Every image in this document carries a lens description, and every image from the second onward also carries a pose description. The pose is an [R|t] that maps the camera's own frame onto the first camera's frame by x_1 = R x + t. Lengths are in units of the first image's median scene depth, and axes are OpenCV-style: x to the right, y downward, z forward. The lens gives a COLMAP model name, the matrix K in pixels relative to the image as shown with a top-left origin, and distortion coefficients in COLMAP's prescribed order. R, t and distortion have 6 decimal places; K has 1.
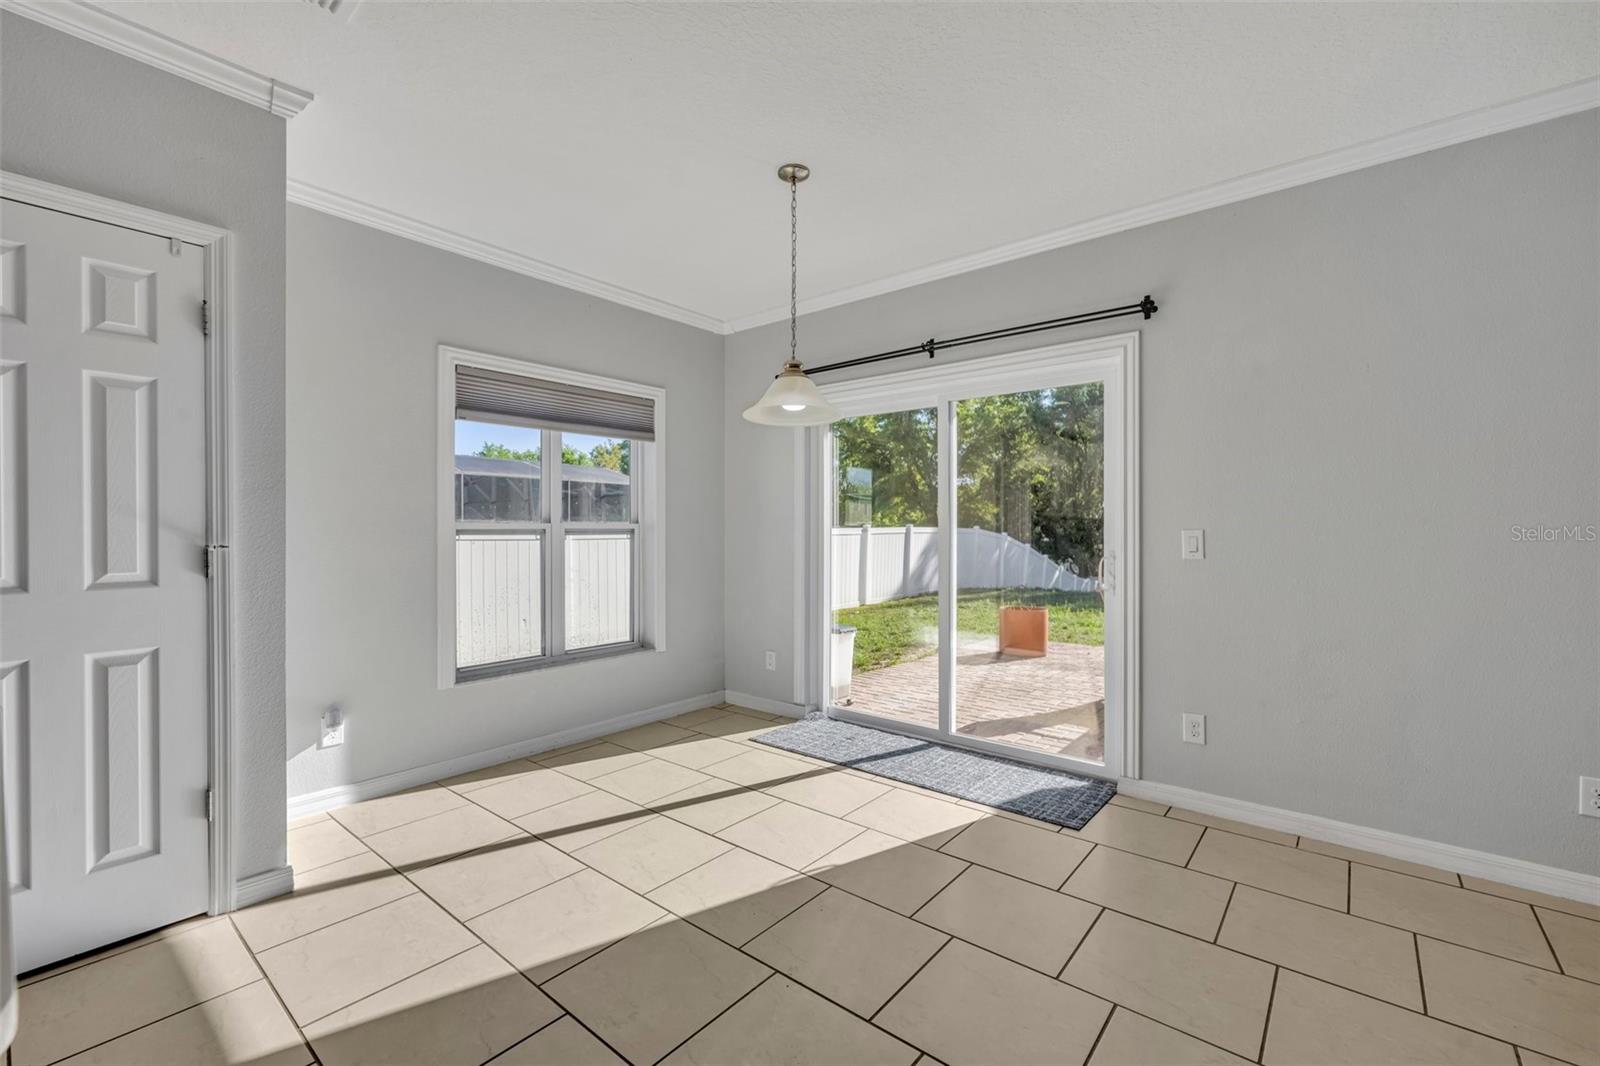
lens RADIAL K [[663.8, 0, 801.9], [0, 663.8, 531.6], [0, 0, 1]] dist [-0.002612, 0.000763]
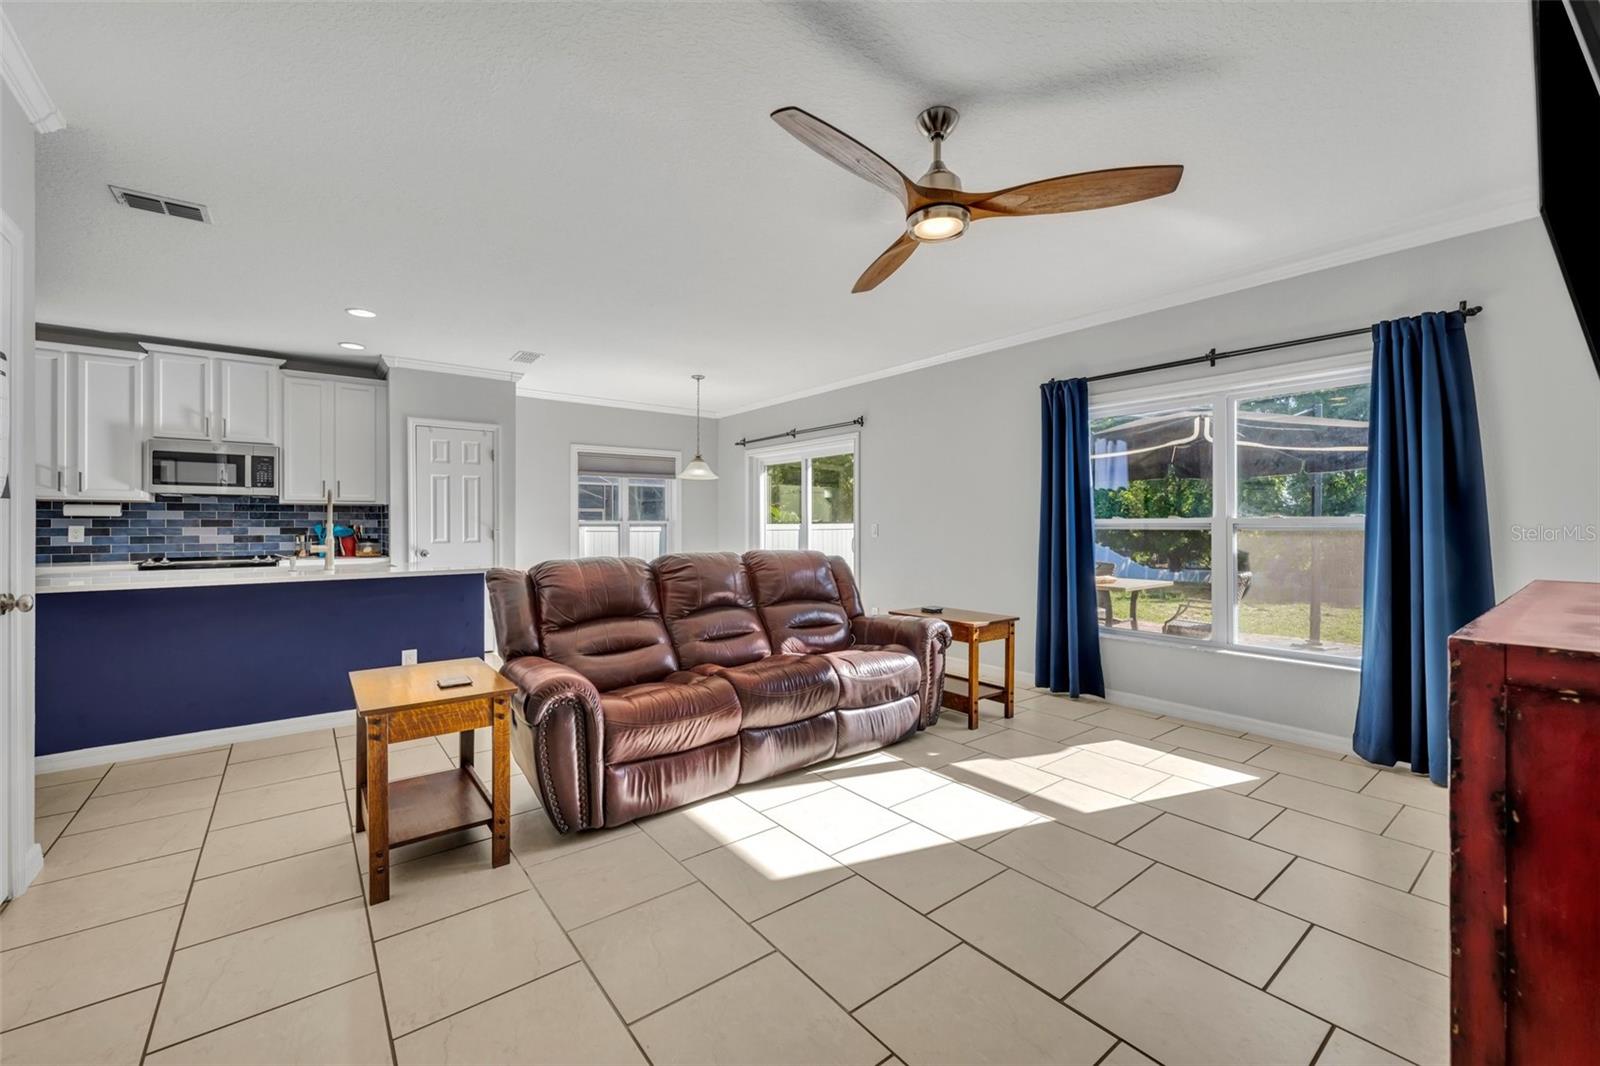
lens RADIAL K [[641.0, 0, 803.3], [0, 641.0, 521.4], [0, 0, 1]] dist [-0.003333, 0.000958]
pose [[0.979217, -0.004408, -0.202765, 0.770012], [0.002768, 0.999961, -0.008374, 0.007283], [0.202794, 0.007639, 0.979192, -1.122521]]
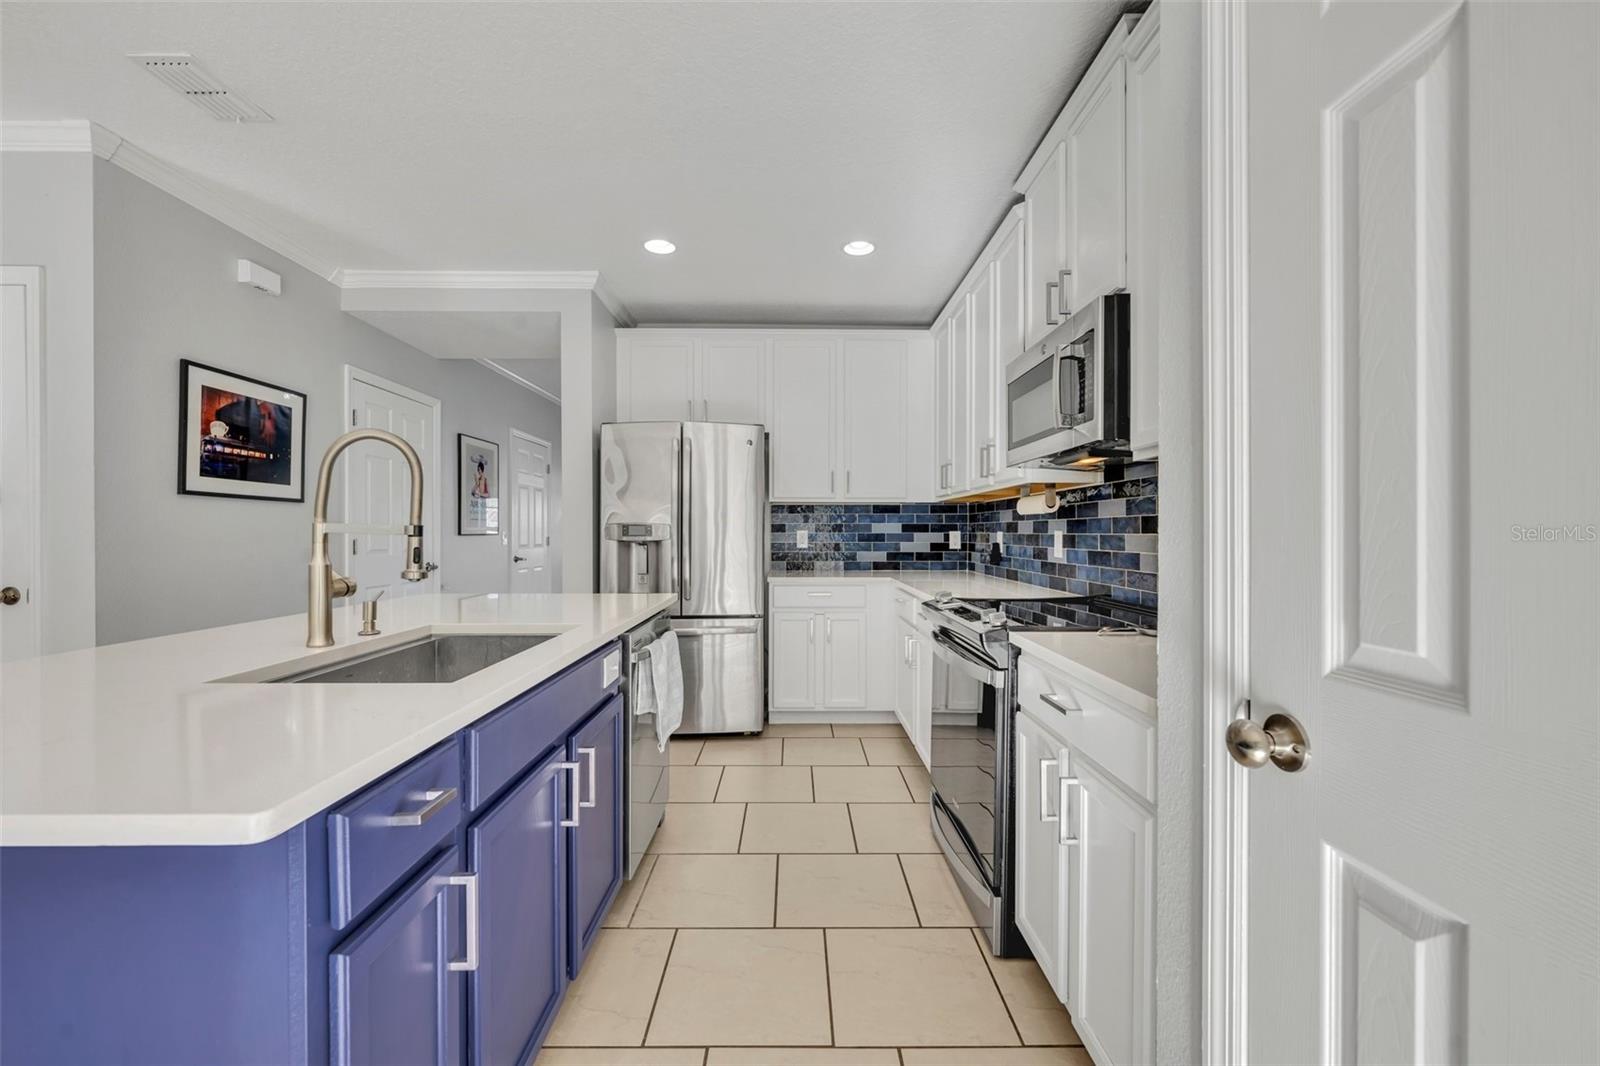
lens RADIAL K [[641.0, 0, 798.9], [0, 641.0, 535.2], [0, 0, 1]] dist [-0.003333, 0.000958]
pose [[-0.763606, 0.000151, -0.645683, -0.446998], [-0.003914, 0.999981, 0.004862, 0.003277], [0.645671, 0.006240, -0.763590, 0.638917]]
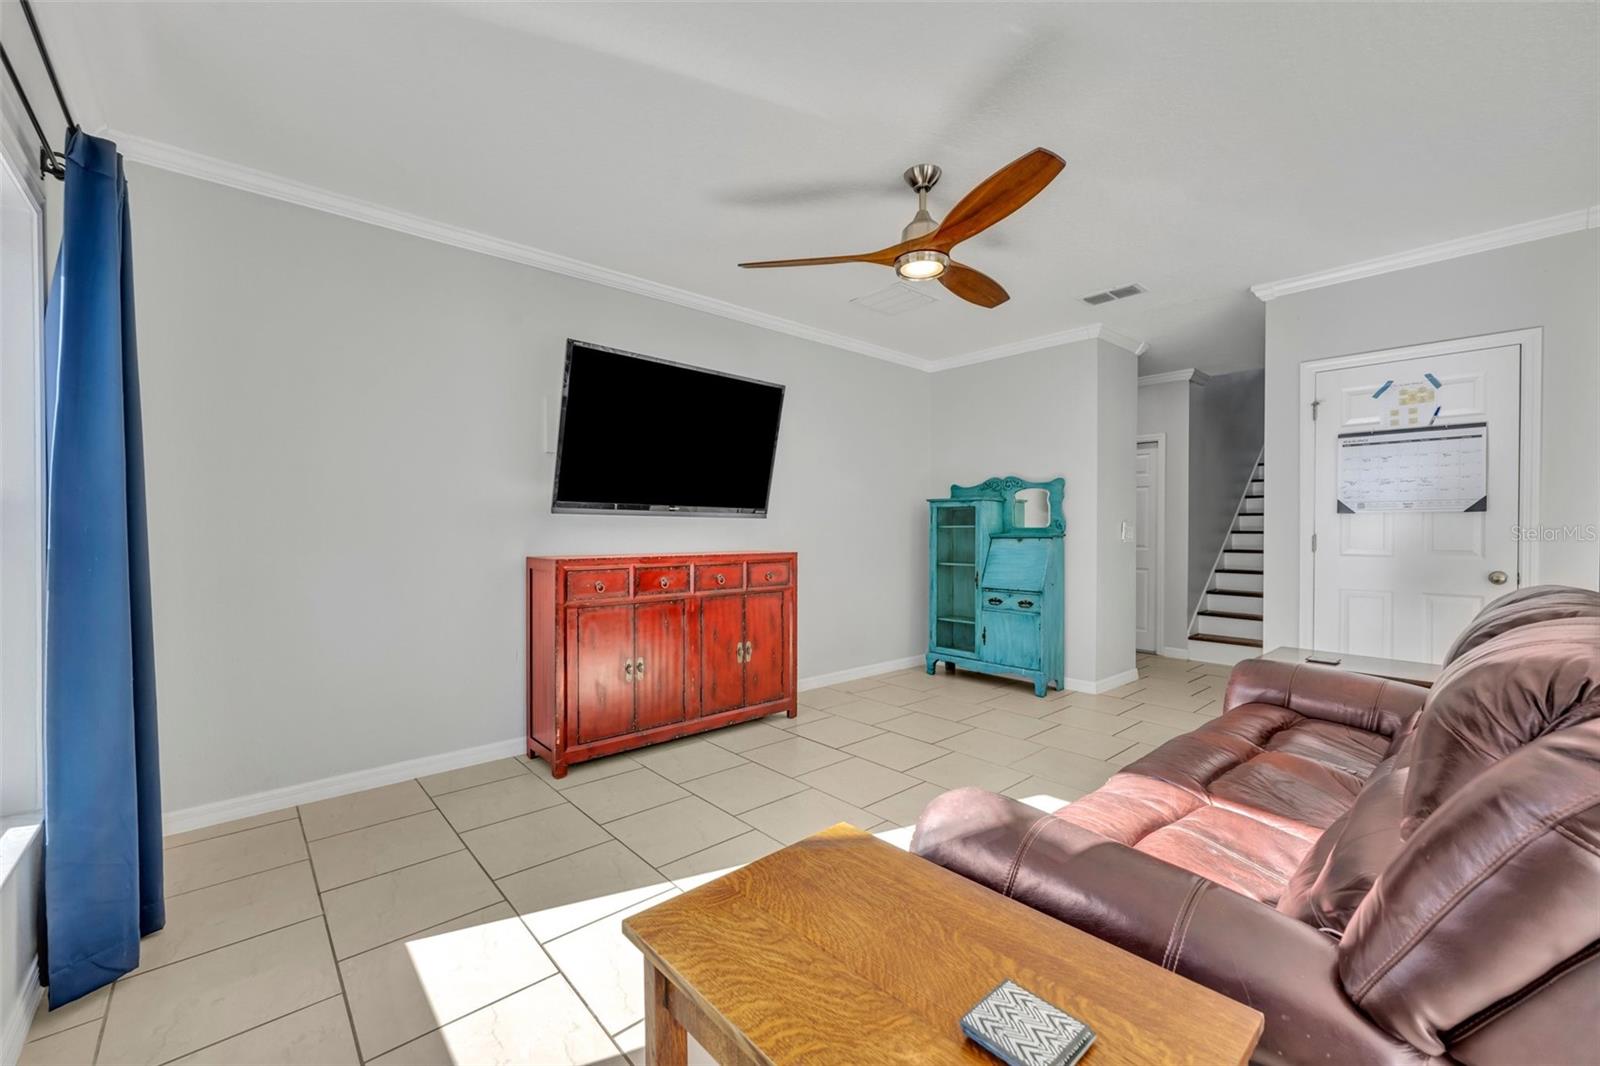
lens RADIAL K [[641.0, 0, 788.6], [0, 641.0, 531.2], [0, 0, 1]] dist [-0.003333, 0.000958]
pose [[-0.989406, -0.006426, 0.145033, 0.831814], [-0.005536, 0.999963, 0.006544, 0.008580], [-0.145070, 0.005672, -0.989405, 0.627207]]
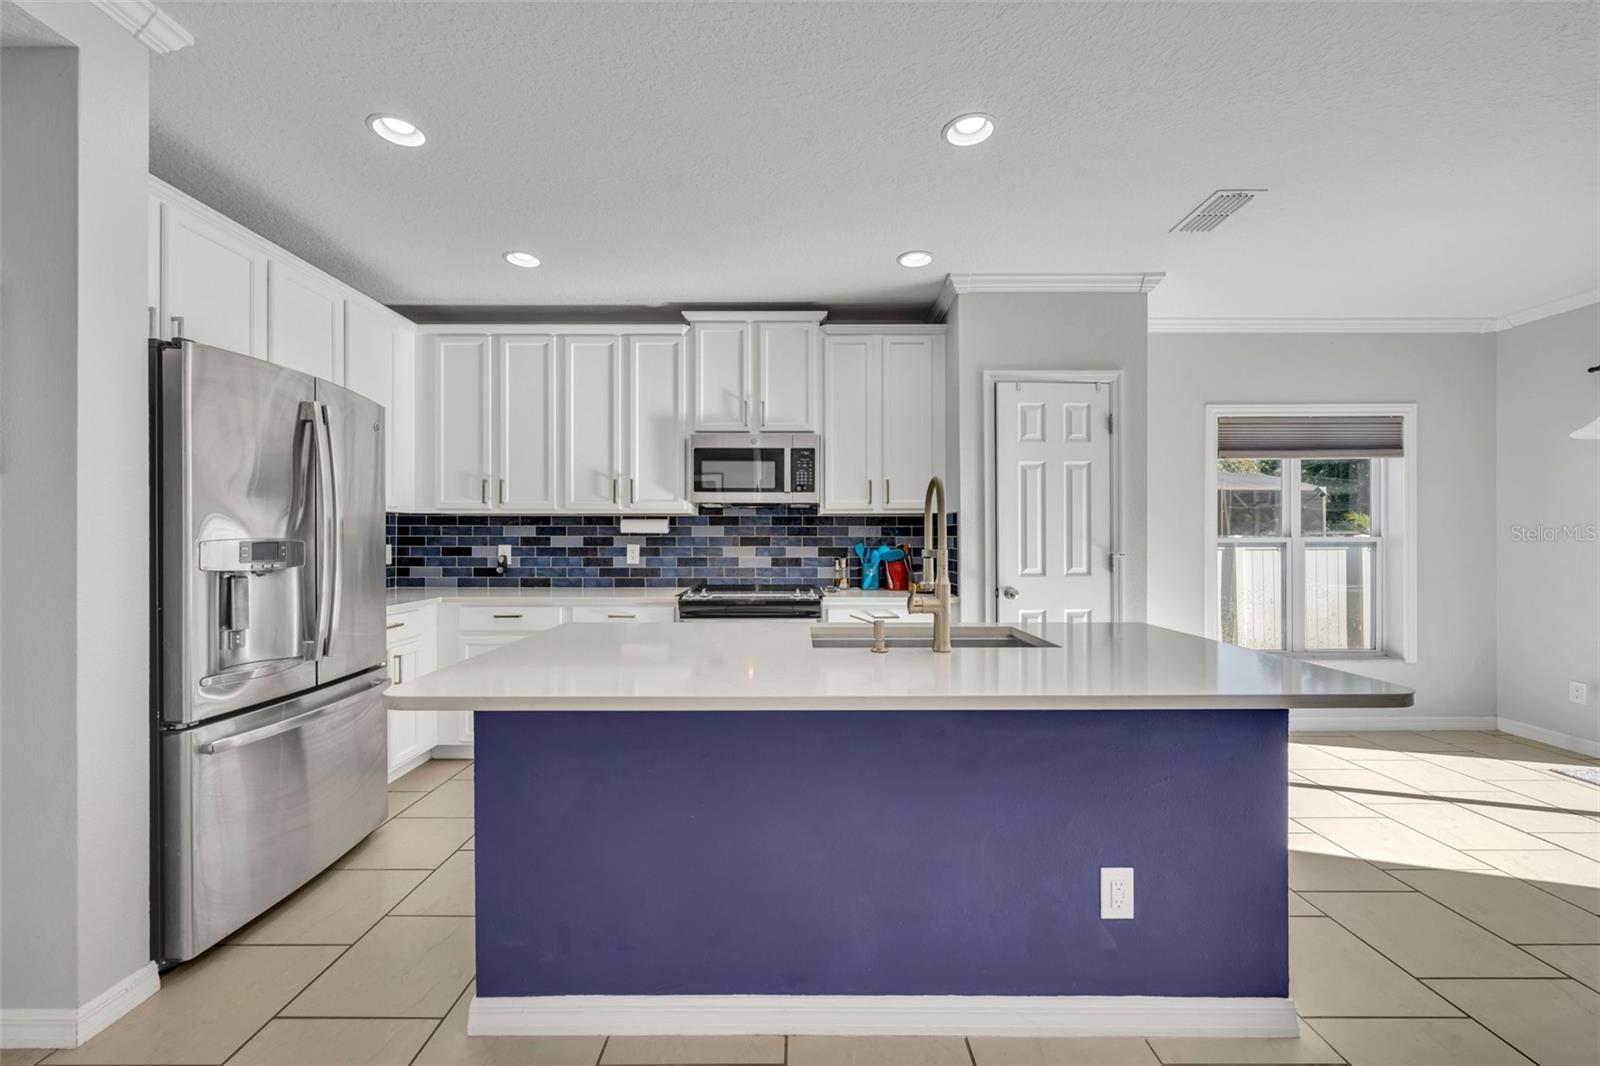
lens RADIAL K [[641.0, 0, 799.2], [0, 641.0, 534.5], [0, 0, 1]] dist [-0.003333, 0.000958]
pose [[0.643806, -0.004576, -0.765175, -0.098362], [-0.000259, 0.999981, -0.006197, -0.013859], [0.765189, 0.004188, 0.643792, -0.508105]]
